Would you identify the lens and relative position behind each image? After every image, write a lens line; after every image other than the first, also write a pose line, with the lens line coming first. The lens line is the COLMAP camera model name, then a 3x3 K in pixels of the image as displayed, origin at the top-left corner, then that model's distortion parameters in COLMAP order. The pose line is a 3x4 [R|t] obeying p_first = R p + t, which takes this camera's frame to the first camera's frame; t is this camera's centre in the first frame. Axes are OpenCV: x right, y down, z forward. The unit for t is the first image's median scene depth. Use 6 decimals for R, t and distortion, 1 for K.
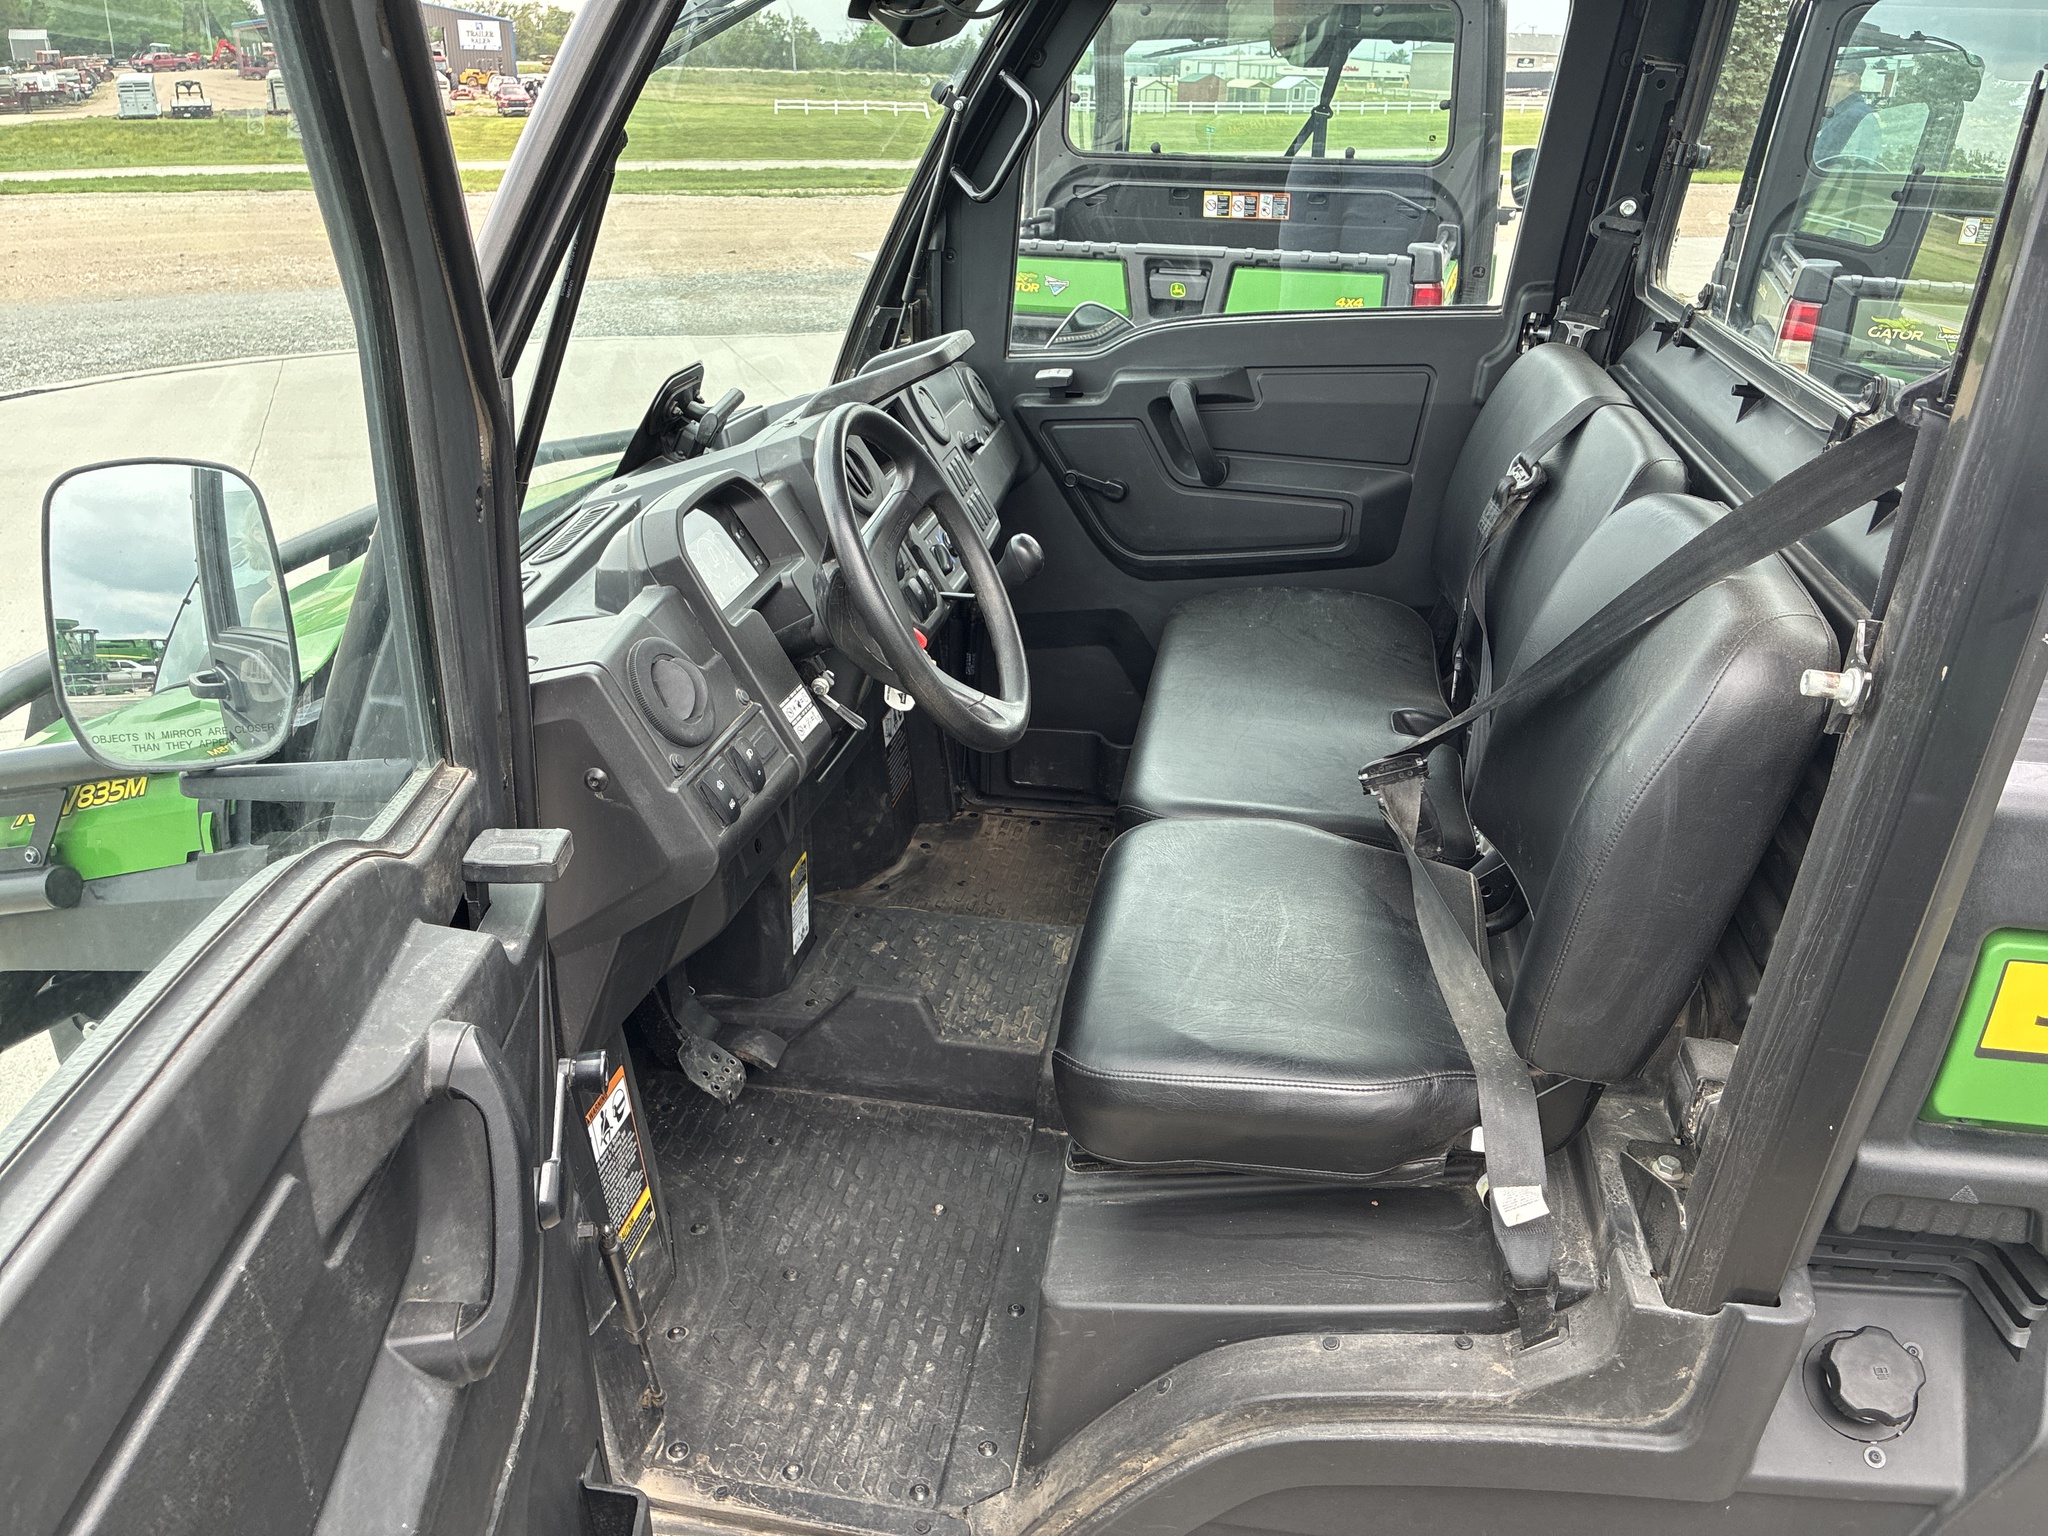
lens RADIAL K [[1523.1, 0, 1024.0], [0, 1523.1, 768.0], [0, 0, 1]] dist [0.074533, -0.104228]
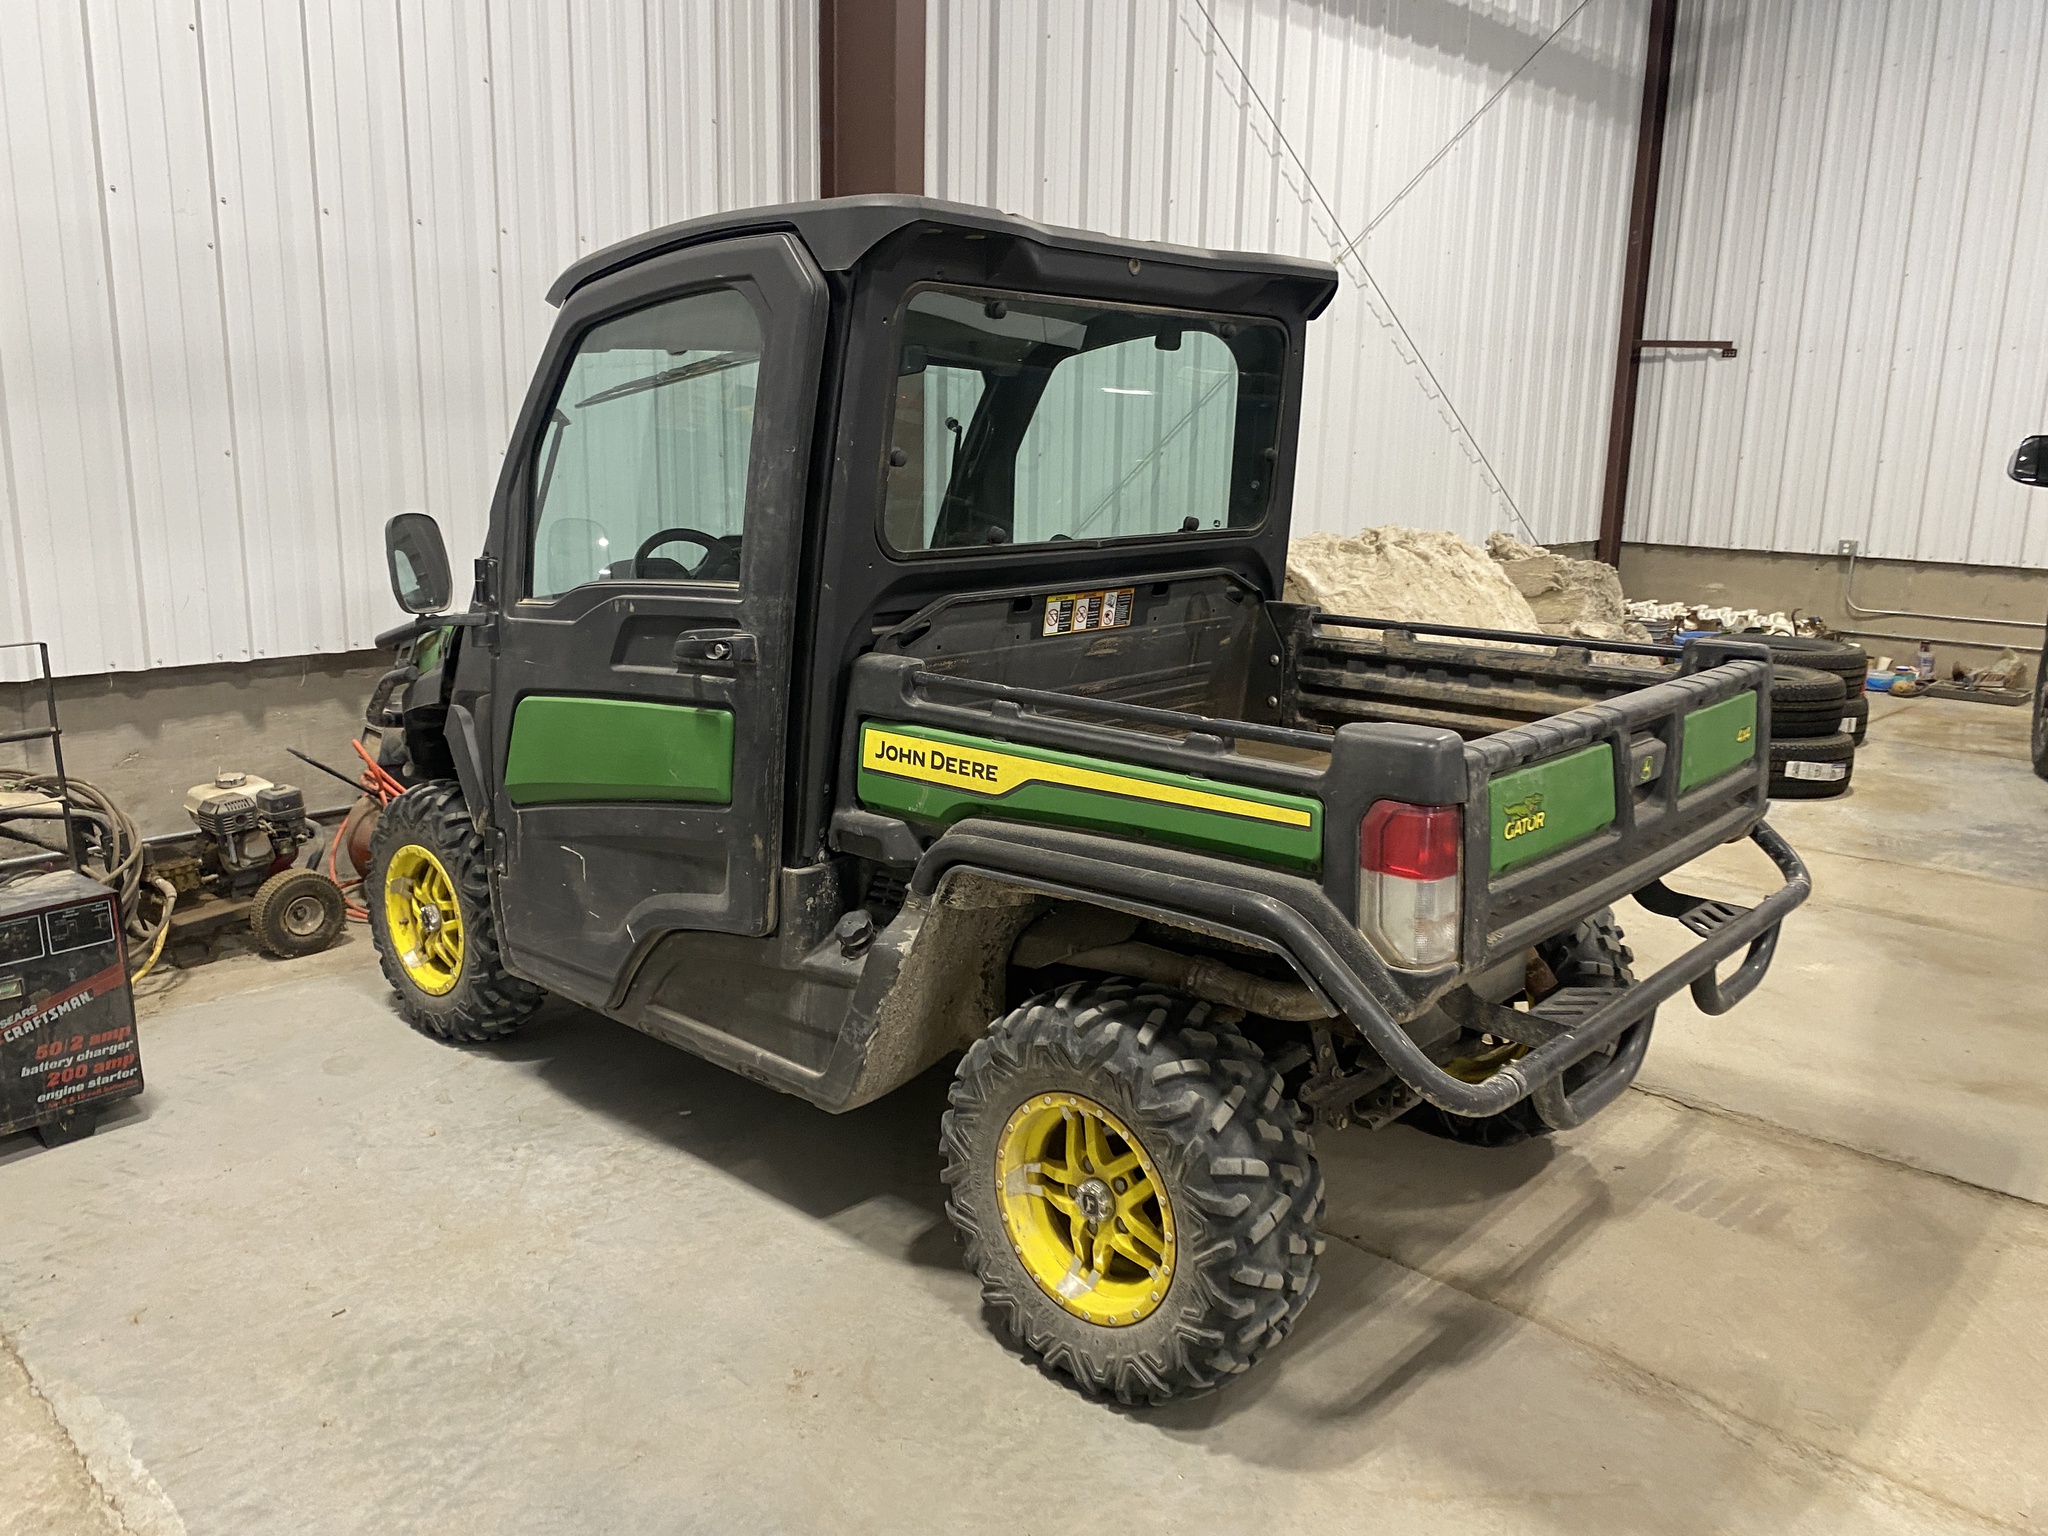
lens RADIAL K [[1545.7, 0, 1024.0], [0, 1545.7, 768.0], [0, 0, 1]] dist [0.018908, 0.004281]
pose [[0.838434, 0.109775, -0.533833, 0.472084], [-0.224008, 0.962354, -0.153932, 0.109363], [0.496838, 0.248644, 0.831461, -0.200383]]
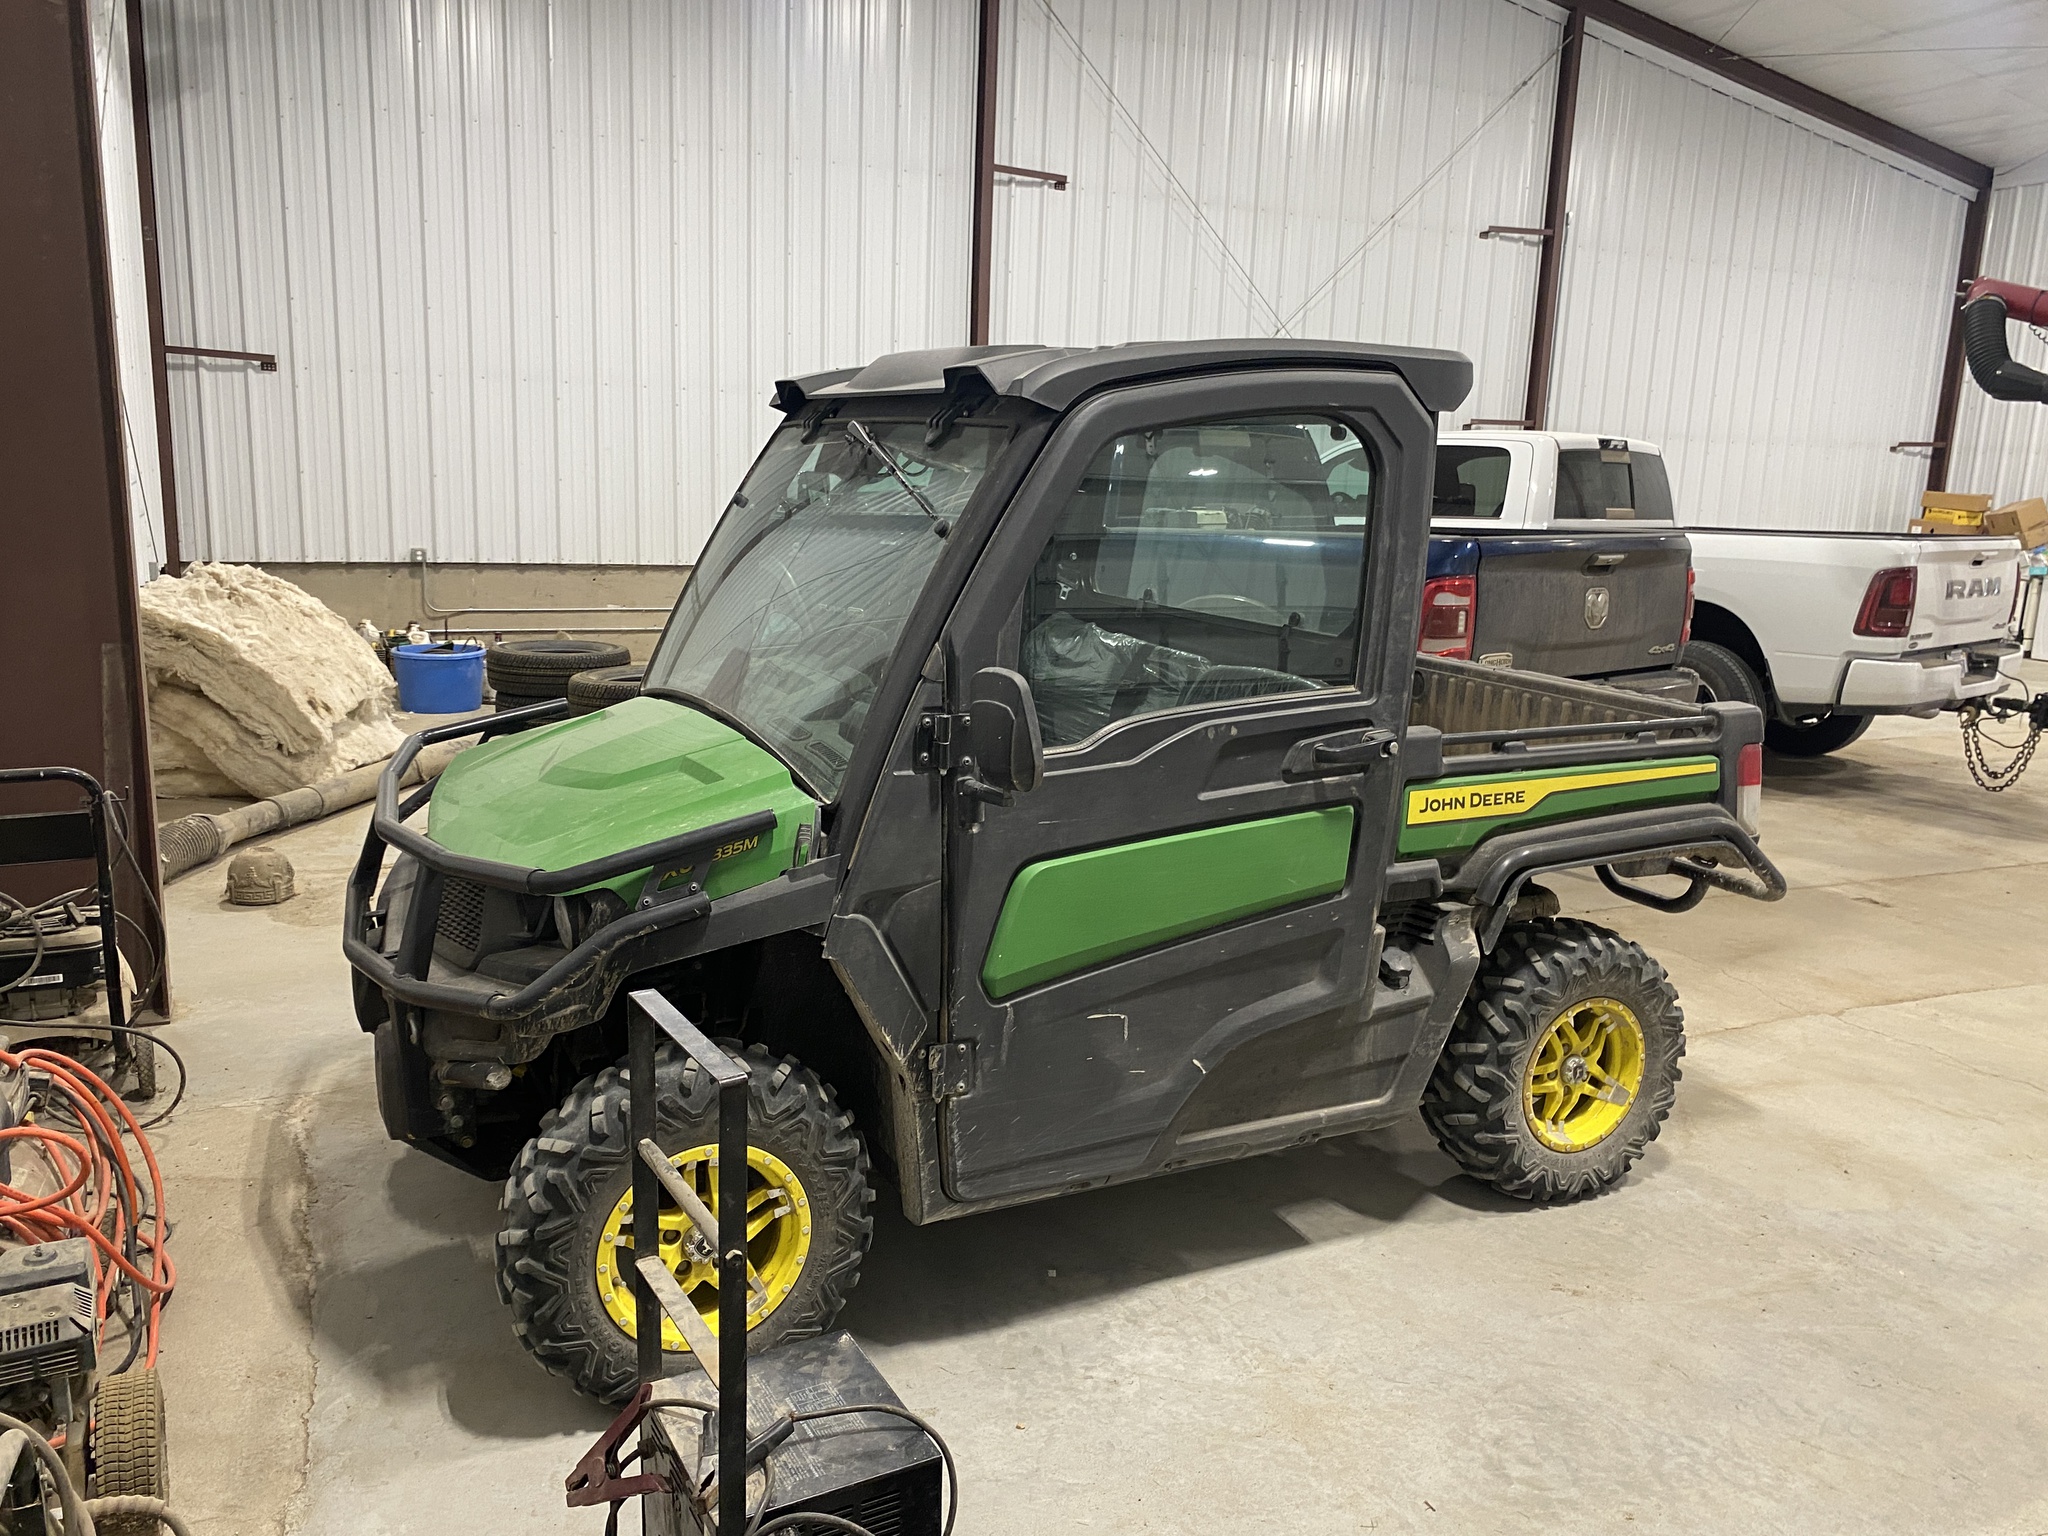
lens RADIAL K [[1613.6, 0, 925.3], [0, 1613.6, 779.0], [0, 0, 1]] dist [0.008659, -0.006138]
pose [[0.820048, -0.107228, 0.562159, -0.397670], [0.221482, 0.965210, -0.138979, 0.069252], [-0.527699, 0.238477, 0.815268, -0.223932]]
